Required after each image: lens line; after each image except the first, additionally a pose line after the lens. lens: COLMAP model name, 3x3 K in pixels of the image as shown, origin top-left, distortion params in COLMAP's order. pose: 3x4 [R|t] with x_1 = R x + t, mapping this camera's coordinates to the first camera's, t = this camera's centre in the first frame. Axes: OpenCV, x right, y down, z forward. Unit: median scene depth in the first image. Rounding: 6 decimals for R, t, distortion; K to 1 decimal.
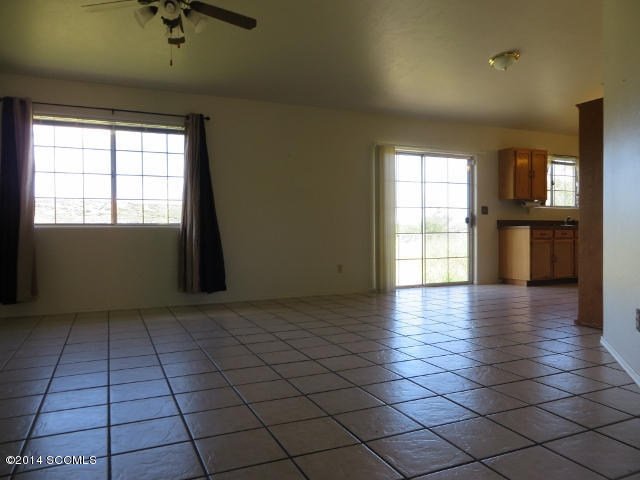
lens RADIAL K [[503.8, 0, 320.0], [0, 503.8, 240.0], [0, 0, 1]] dist [0.051194, 0.002892]
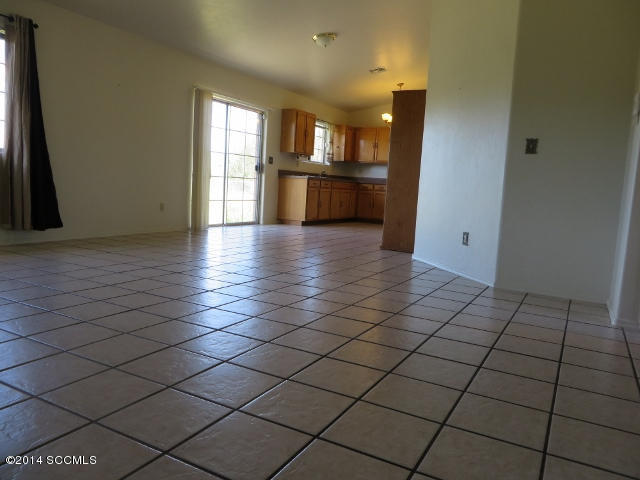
lens RADIAL K [[489.1, 0, 320.0], [0, 489.1, 240.0], [0, 0, 1]] dist [-0.003345, 0.065797]
pose [[0.819565, -0.009285, 0.572911, -0.234704], [-0.058940, 0.993199, 0.100412, 0.003578], [-0.569947, -0.116061, 0.813444, 0.006449]]
